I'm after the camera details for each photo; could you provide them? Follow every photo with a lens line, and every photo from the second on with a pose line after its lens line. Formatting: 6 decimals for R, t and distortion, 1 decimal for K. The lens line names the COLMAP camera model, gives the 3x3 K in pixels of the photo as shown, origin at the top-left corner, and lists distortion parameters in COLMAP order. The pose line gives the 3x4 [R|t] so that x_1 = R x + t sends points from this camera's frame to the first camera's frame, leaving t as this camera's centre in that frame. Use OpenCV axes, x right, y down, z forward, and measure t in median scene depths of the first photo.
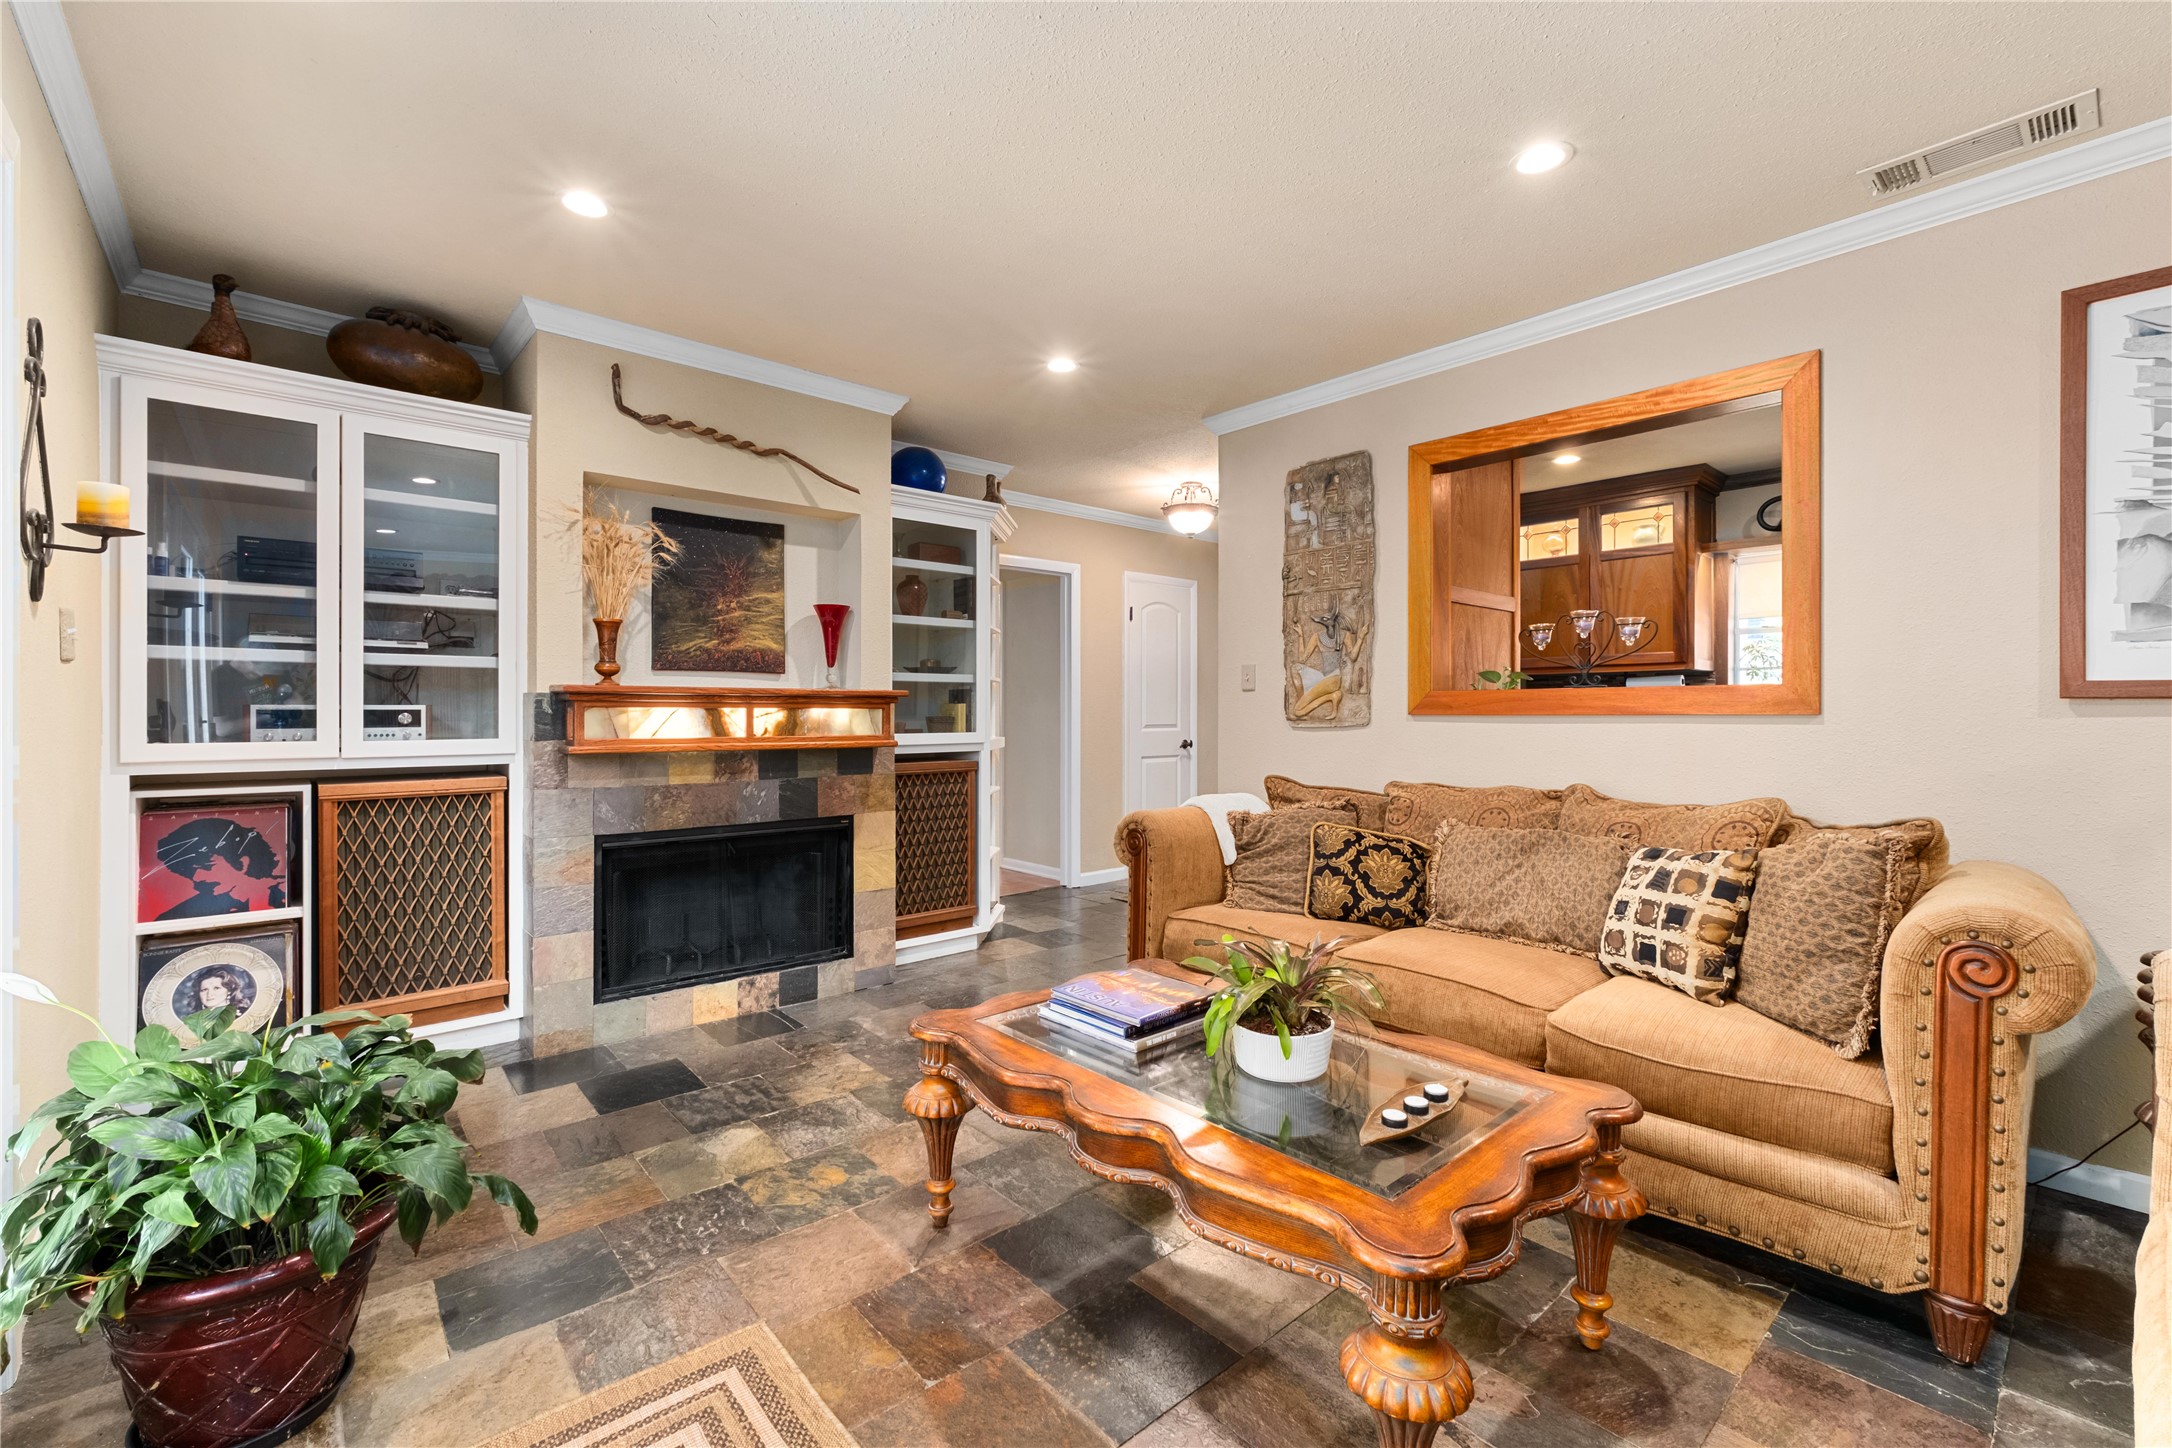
lens RADIAL K [[927.4, 0, 1088.0], [0, 927.4, 718.1], [0, 0, 1]] dist [-0.000394, 0.013004]
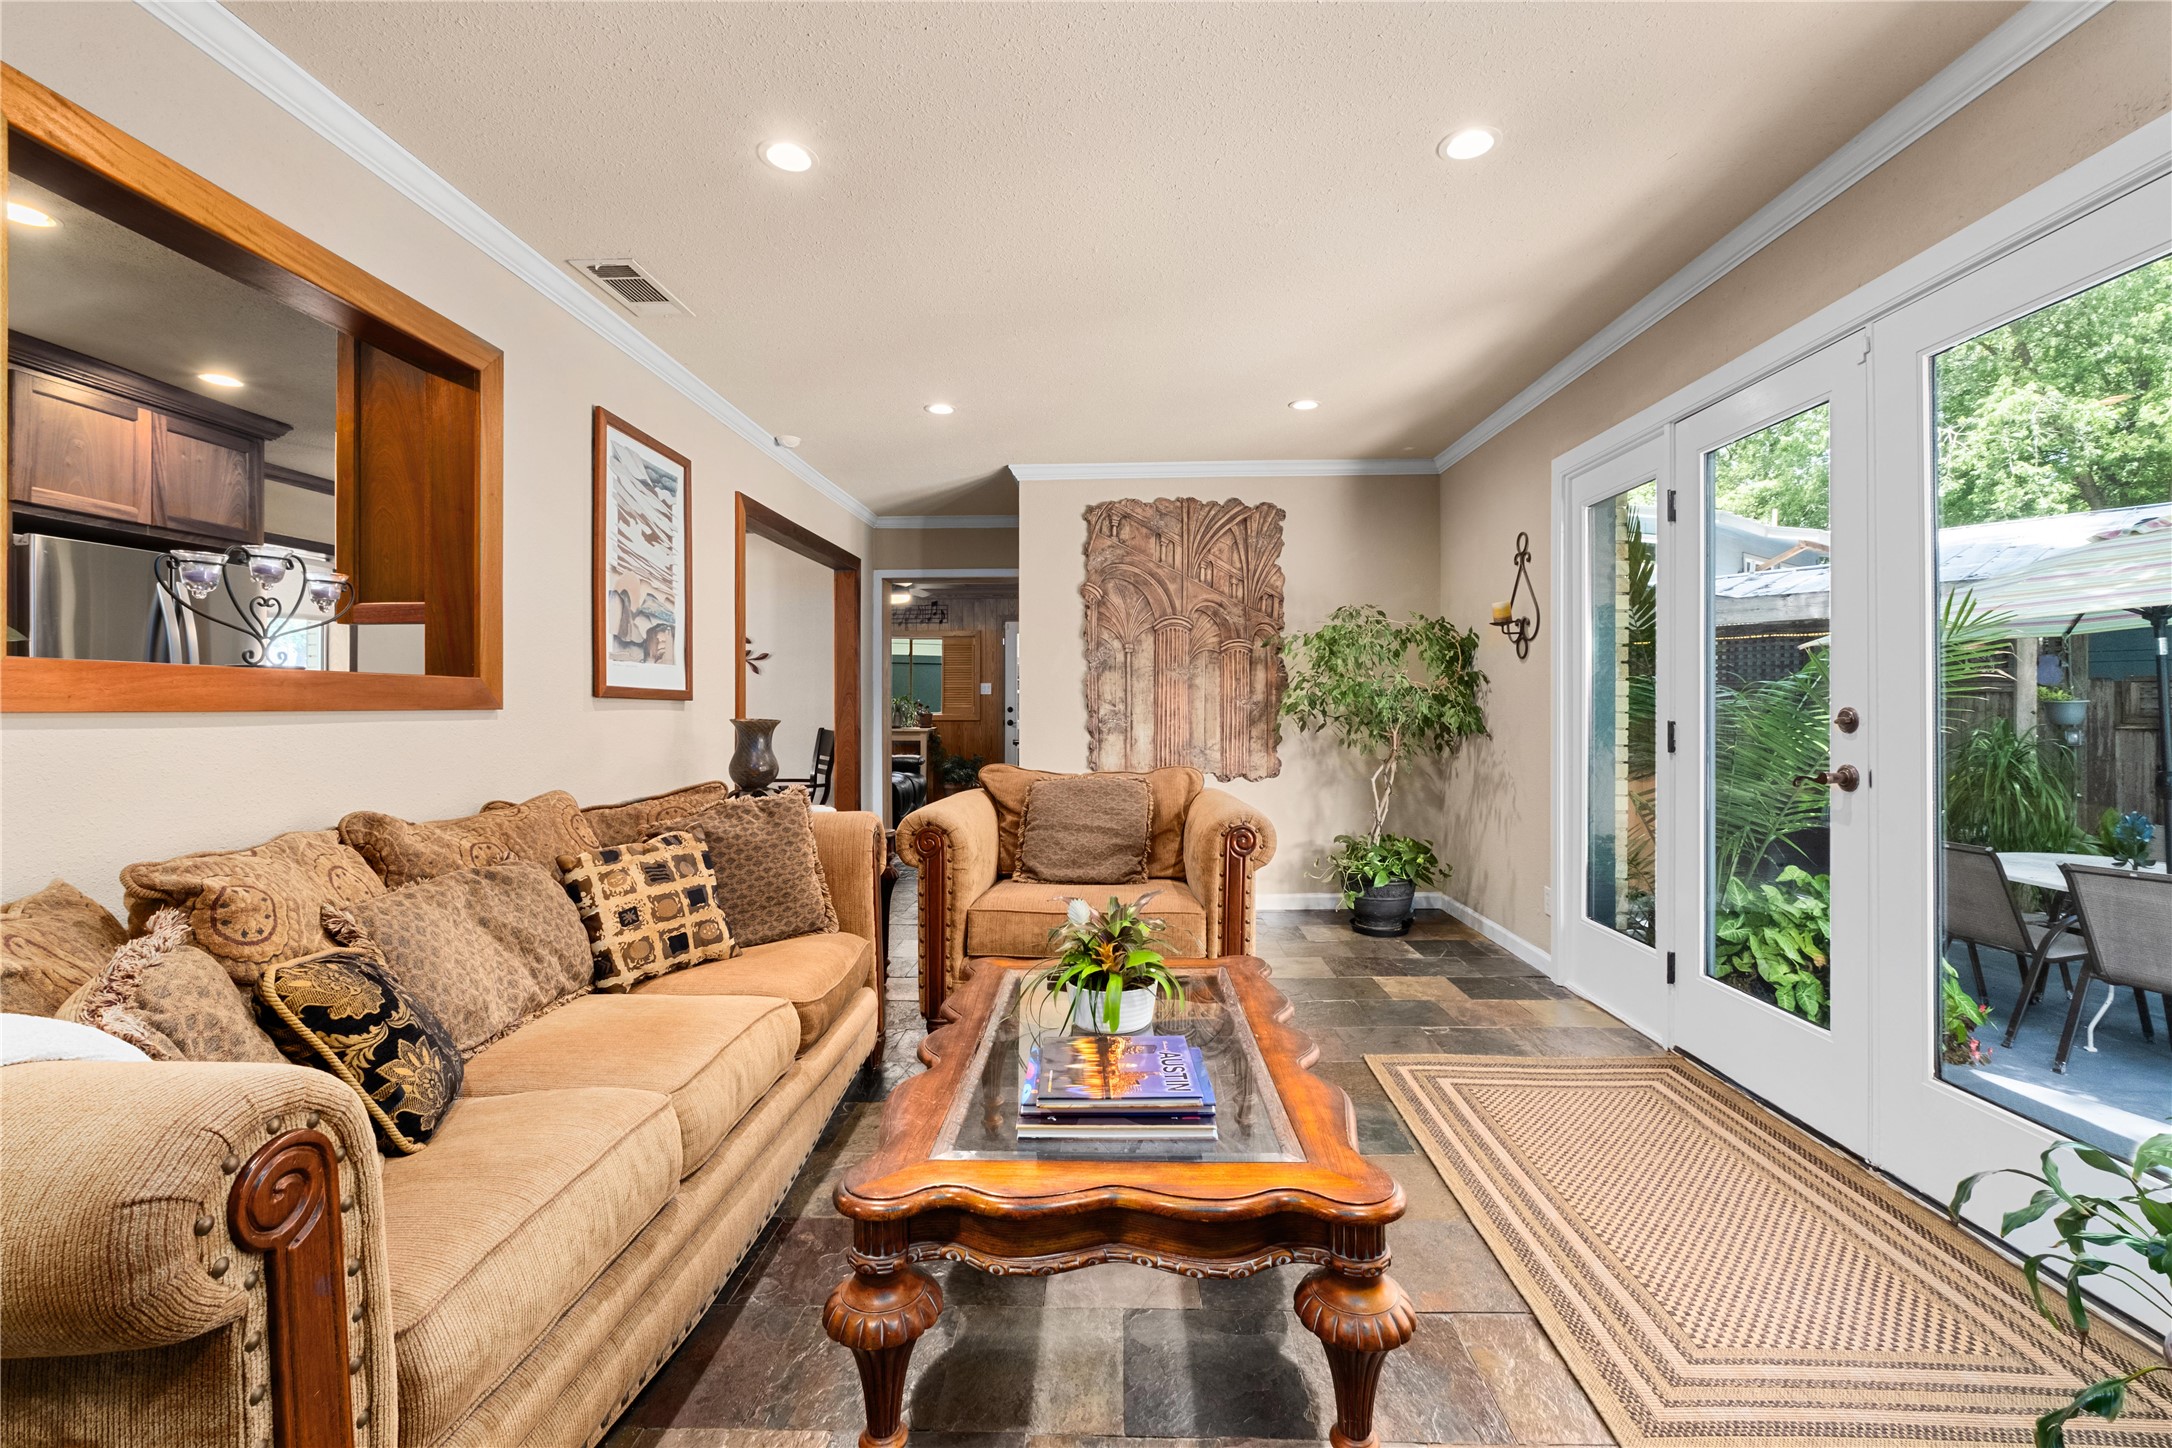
lens RADIAL K [[917.3, 0, 1091.3], [0, 917.3, 704.4], [0, 0, 1]] dist [-0.020595, 0.012407]
pose [[-0.727527, 0.002543, 0.686074, -0.260840], [0.006115, 0.999977, 0.002779, -0.005044], [-0.686051, 0.006217, -0.727527, 0.904744]]
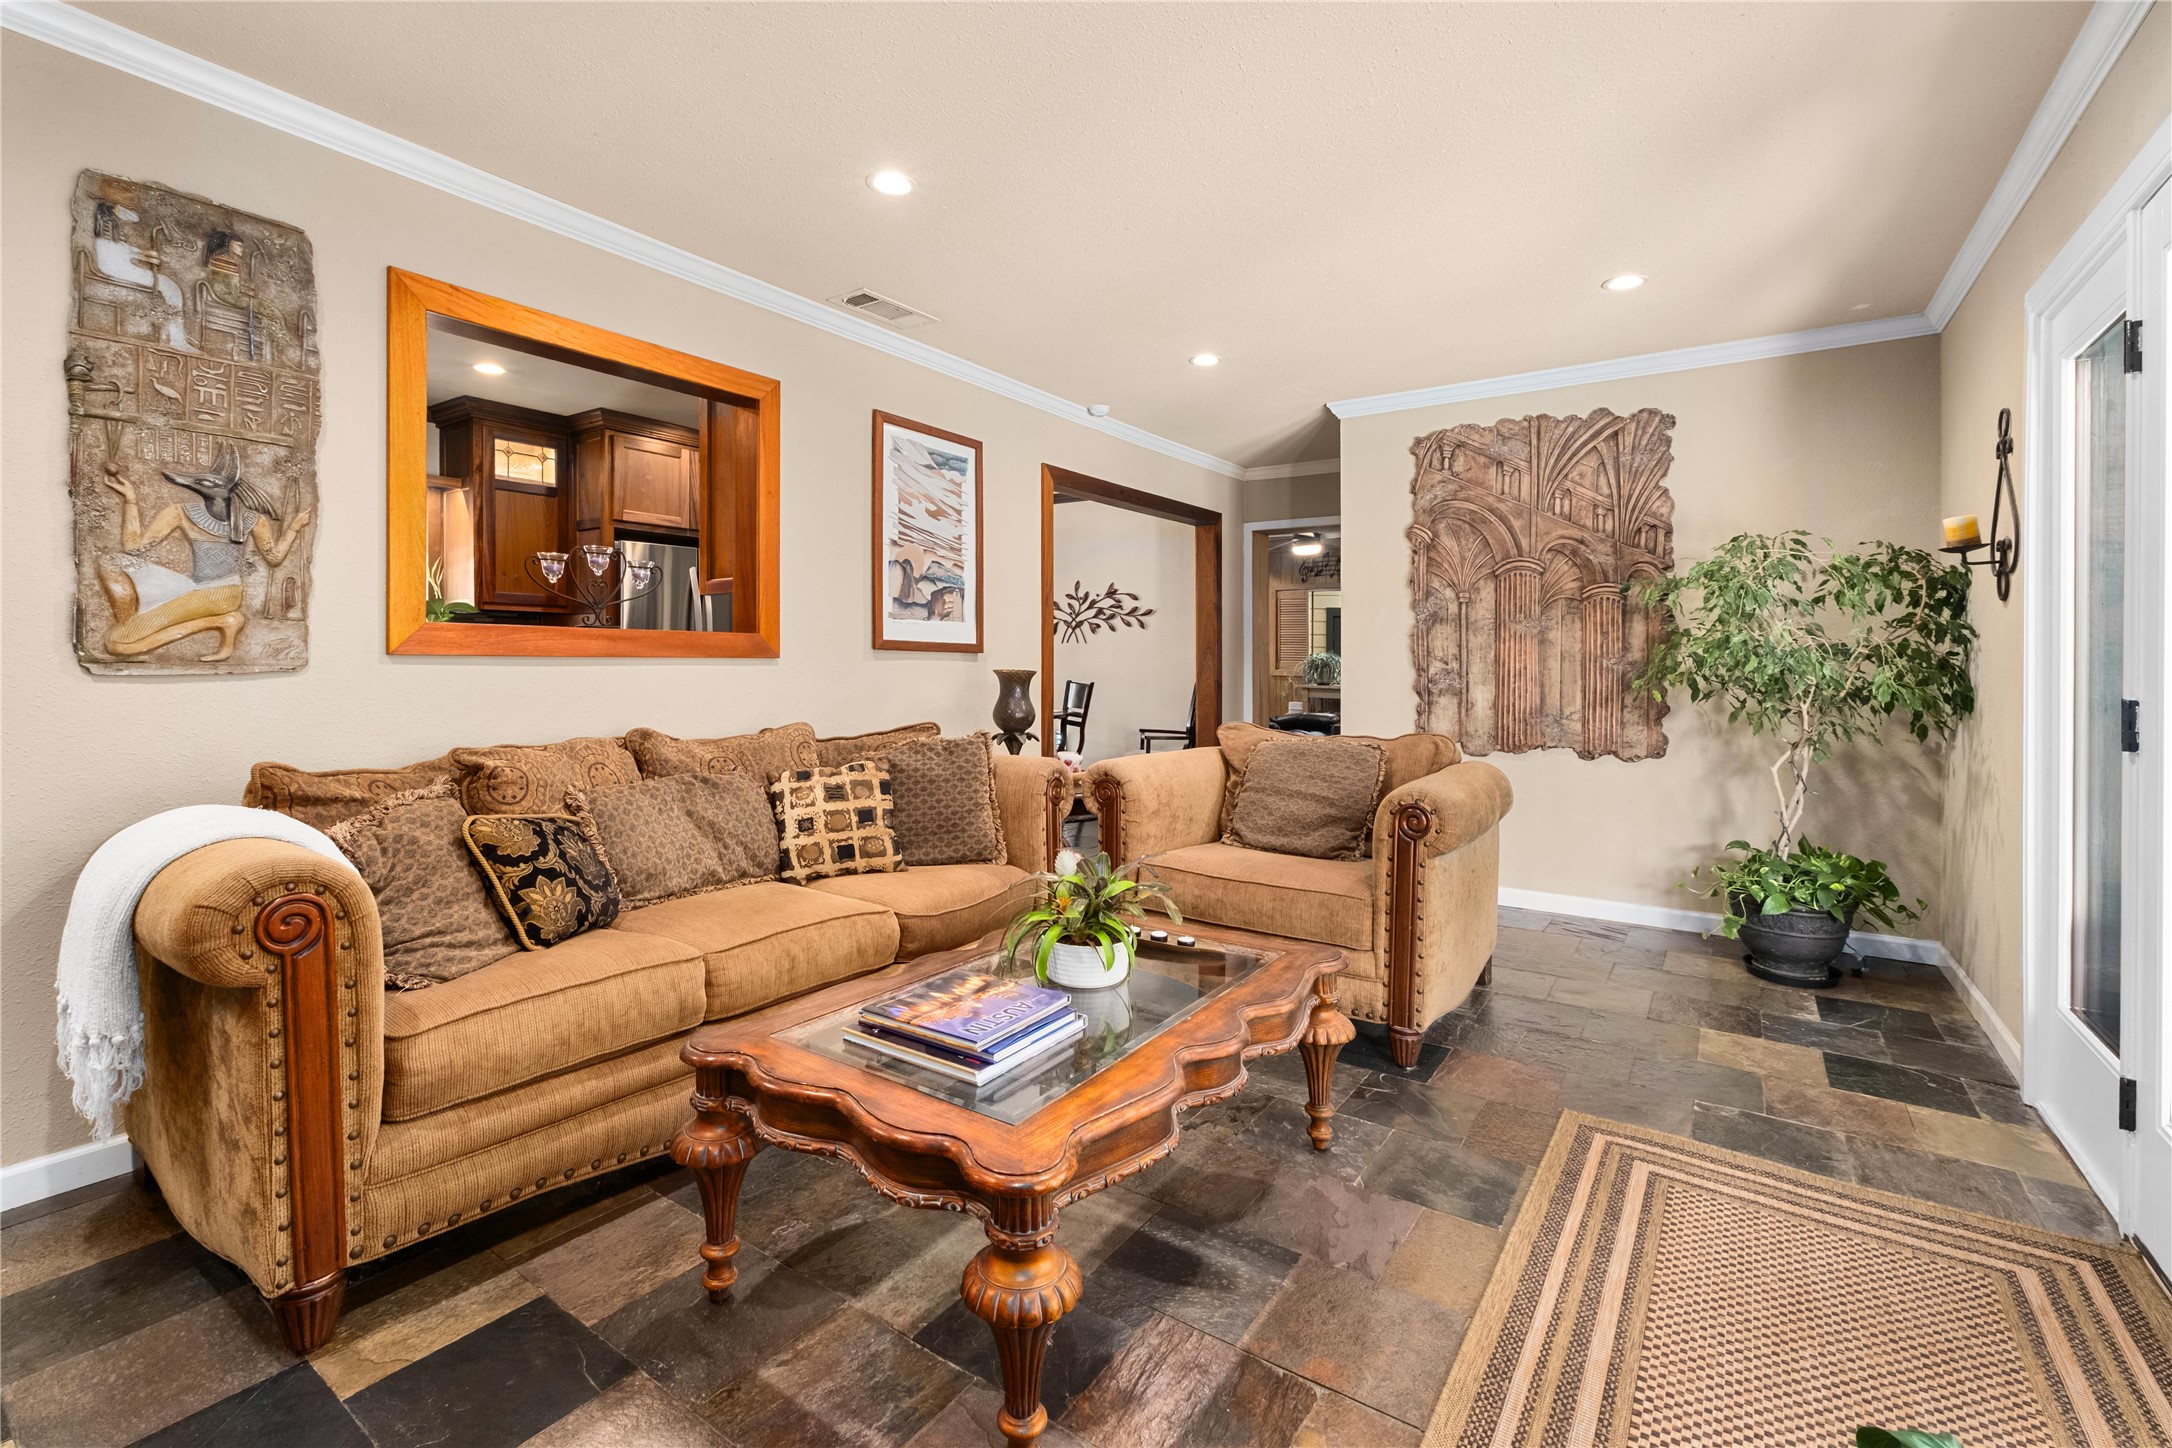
lens RADIAL K [[960.3, 0, 1080.3], [0, 960.3, 661.8], [0, 0, 1]] dist [-0.024847, 0.016099]
pose [[-0.234726, -0.005645, 0.972045, -0.447517], [-0.006114, 0.999972, 0.004331, -0.003997], [-0.972042, -0.004927, -0.234754, 0.638296]]
